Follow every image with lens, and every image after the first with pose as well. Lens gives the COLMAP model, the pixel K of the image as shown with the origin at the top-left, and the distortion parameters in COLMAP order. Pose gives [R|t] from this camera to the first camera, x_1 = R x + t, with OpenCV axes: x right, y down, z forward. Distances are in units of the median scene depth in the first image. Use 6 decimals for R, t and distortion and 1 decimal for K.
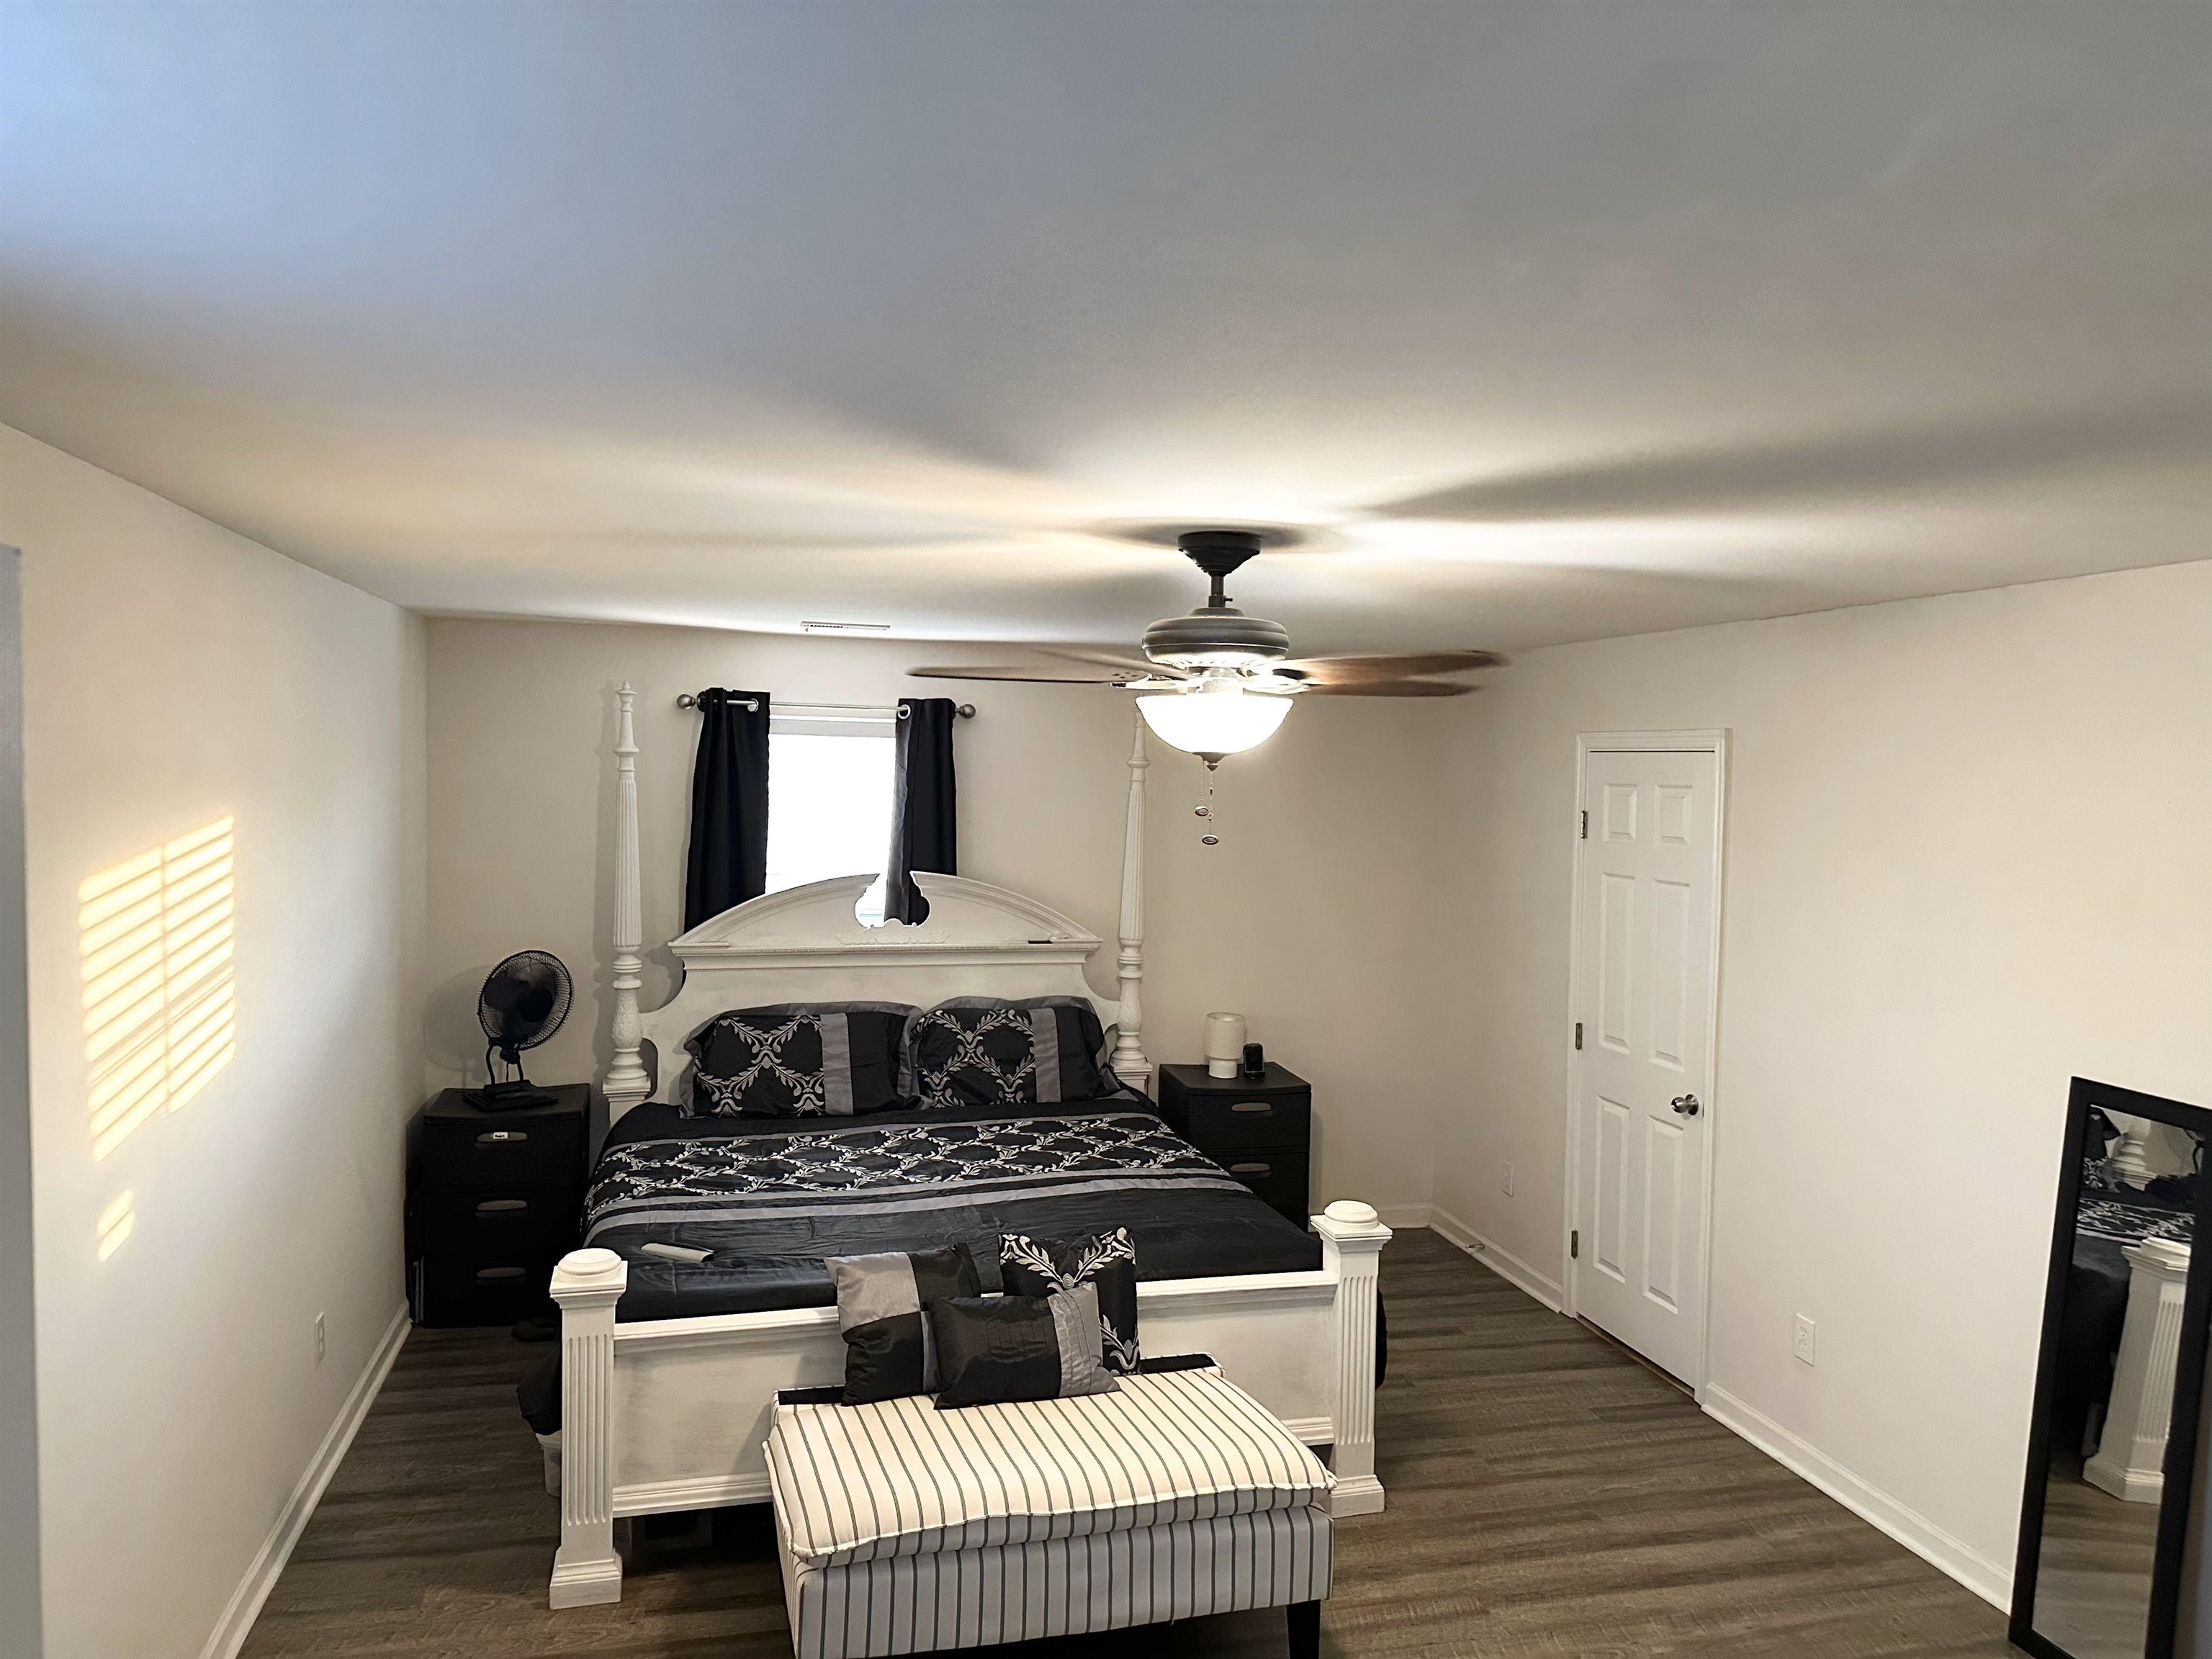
lens RADIAL K [[1560.3, 0, 1096.3], [0, 1560.3, 829.6], [0, 0, 1]] dist [0.163534, -0.237186]
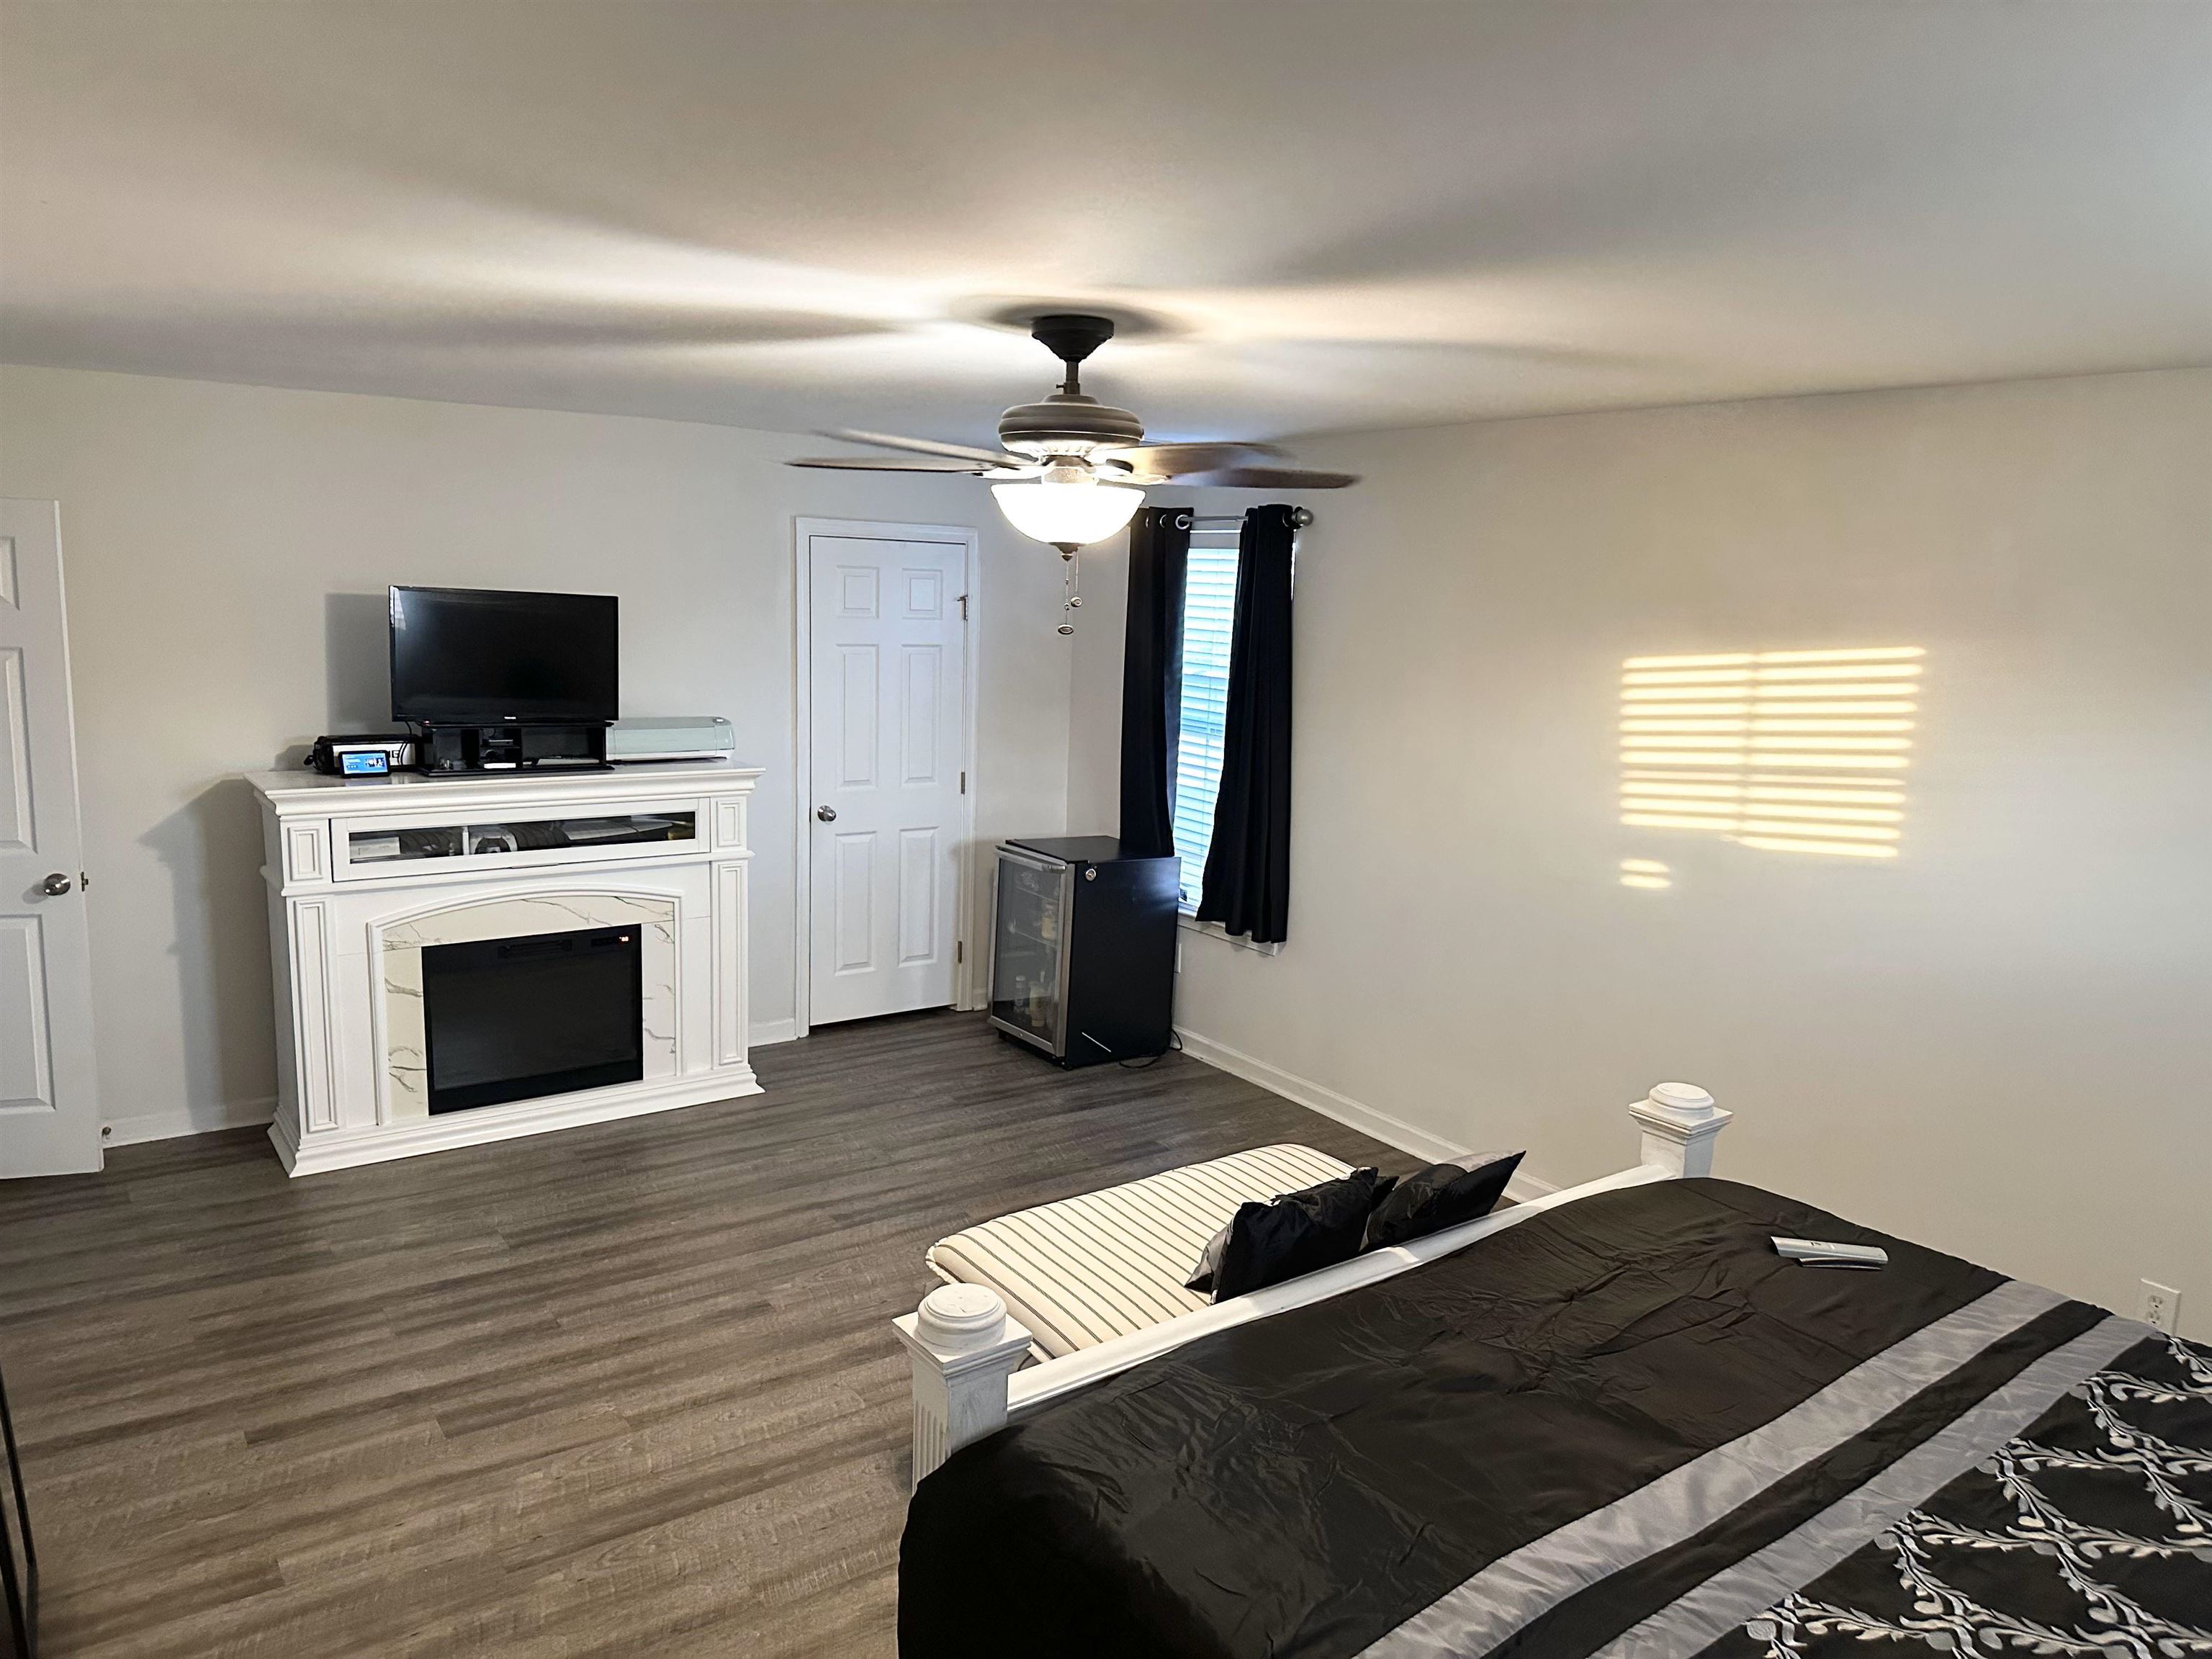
lens RADIAL K [[1560.3, 0, 1096.3], [0, 1560.3, 829.6], [0, 0, 1]] dist [0.163534, -0.237186]
pose [[-0.934338, 0.009438, -0.356264, 0.242520], [-0.068102, 0.976500, 0.204473, -0.044272], [0.349821, 0.215309, -0.911738, 1.136617]]
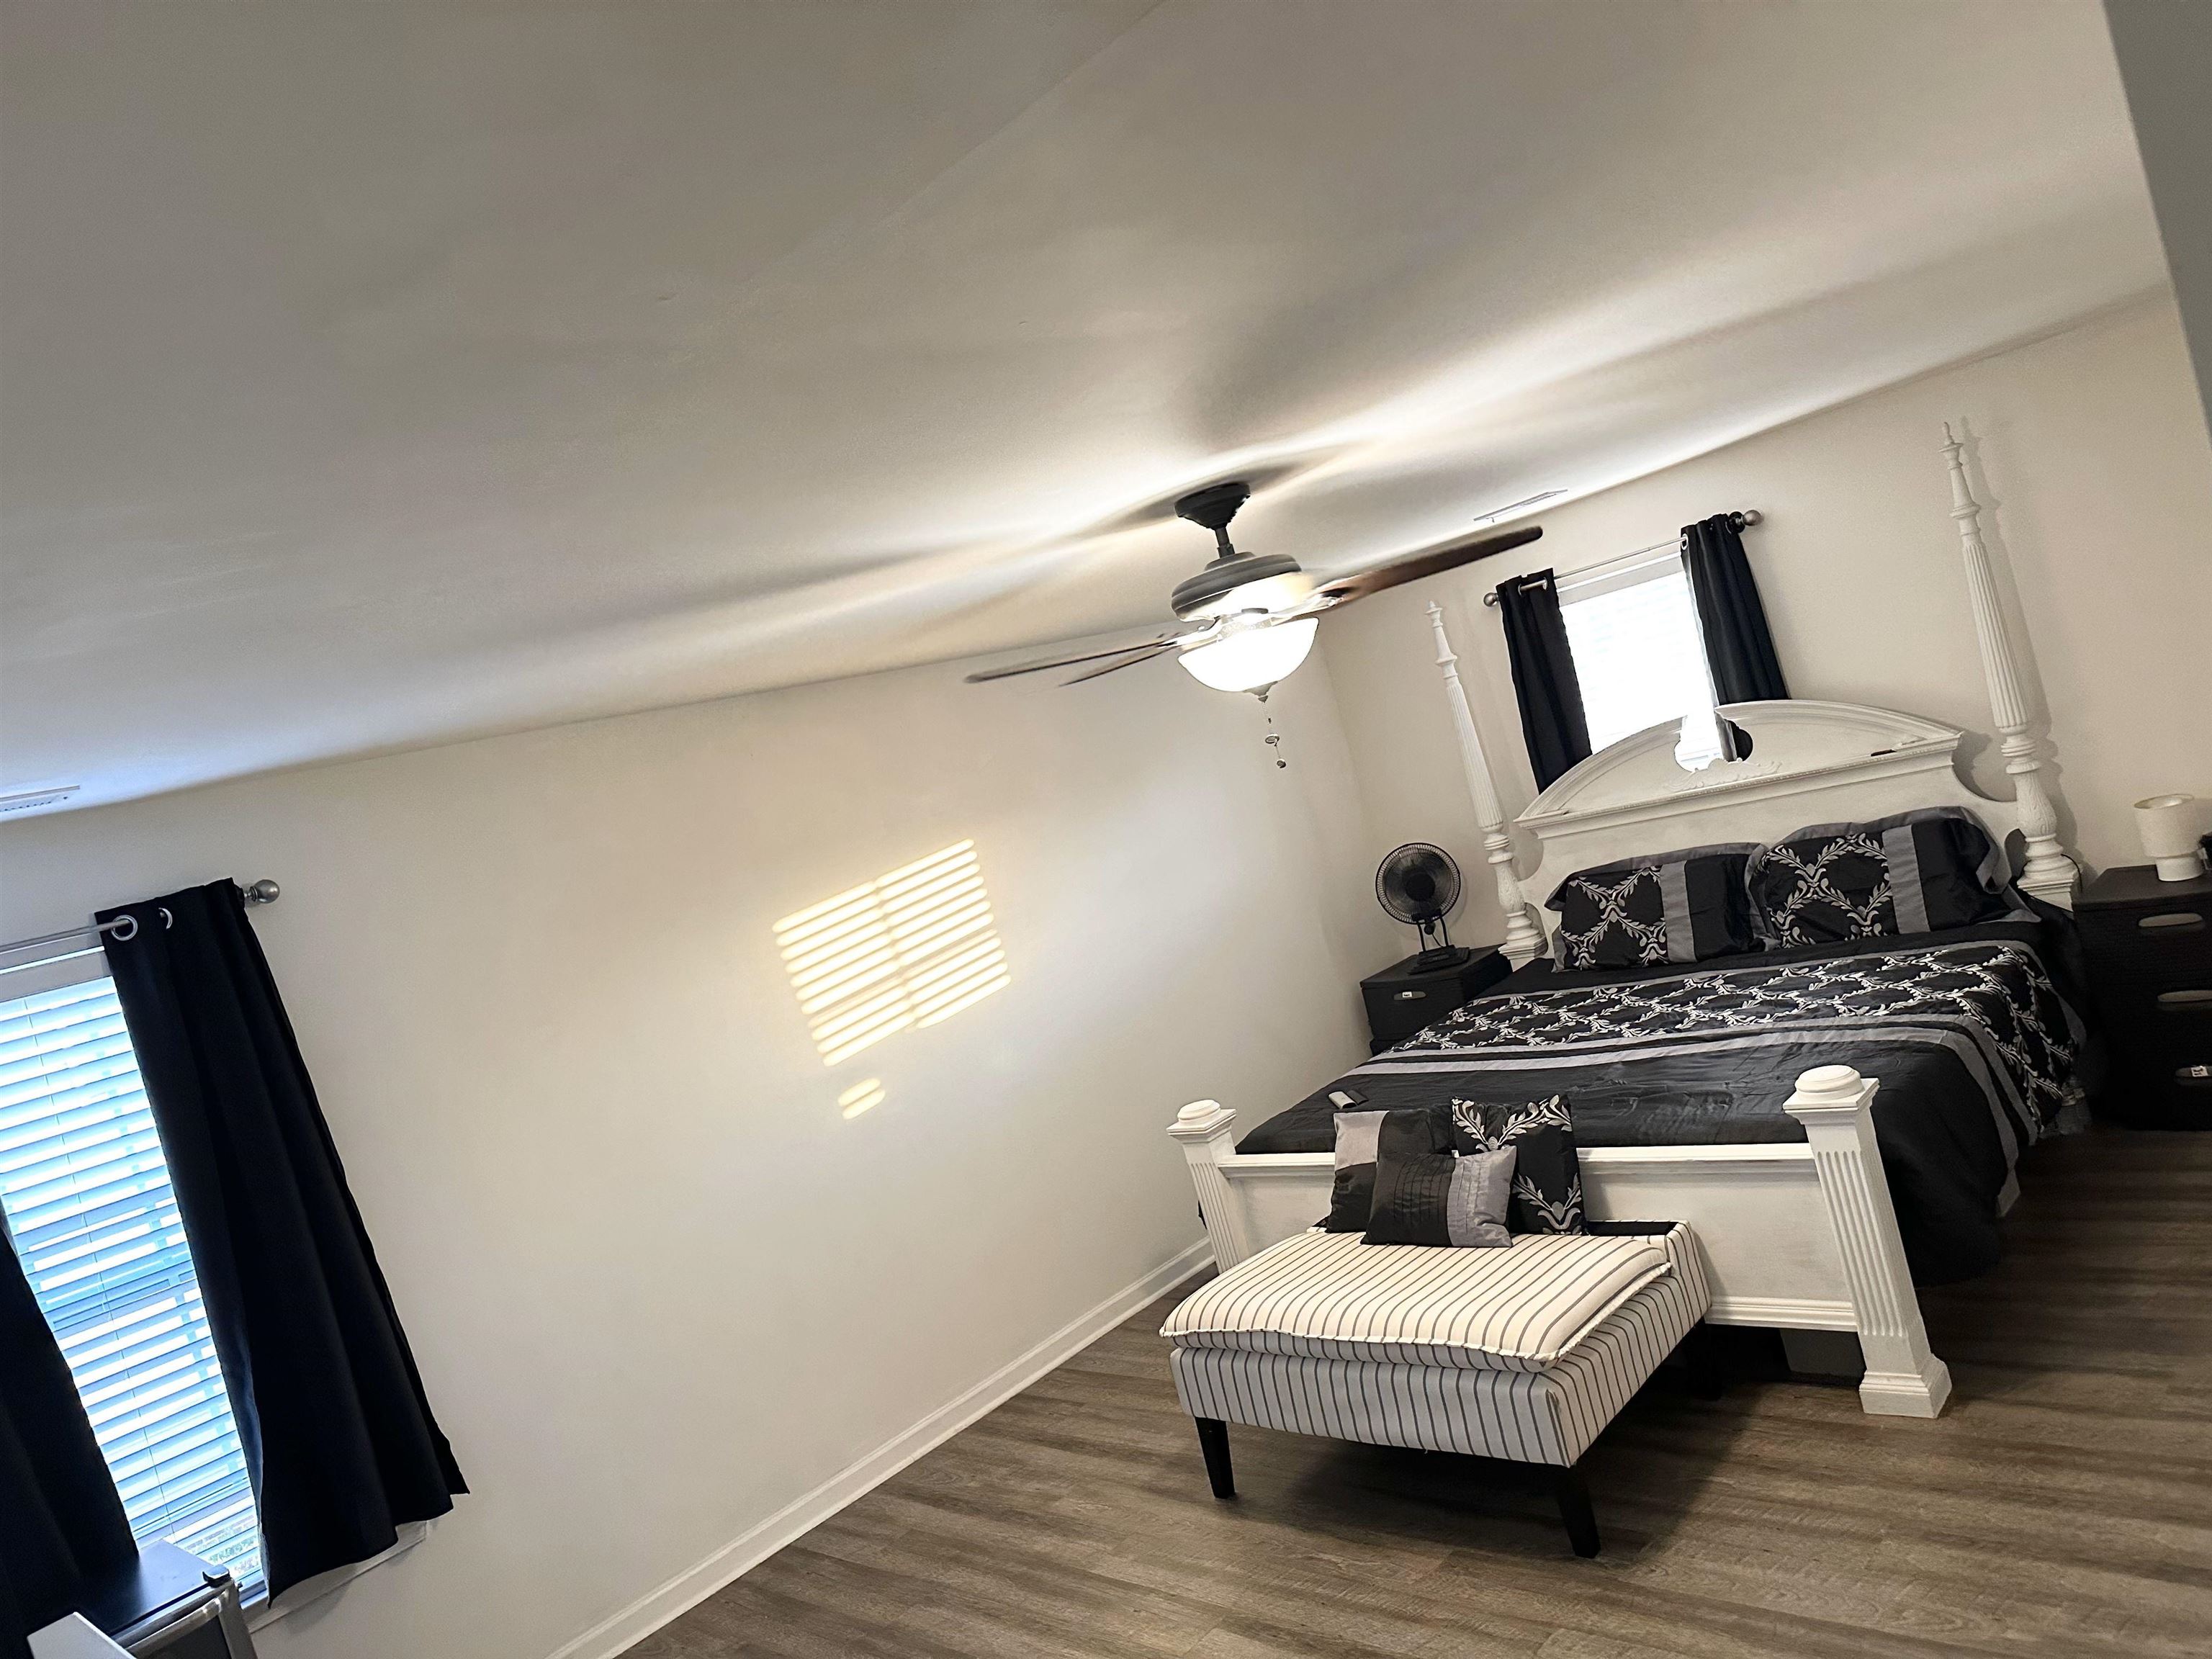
lens RADIAL K [[1585.8, 0, 1106.0], [0, 1585.8, 829.5], [0, 0, 1]] dist [0.096808, -0.075177]
pose [[0.483699, -0.124147, -0.866385, 0.558182], [0.240185, 0.970714, -0.005002, 0.015505], [0.841633, -0.205673, 0.499352, 0.193950]]
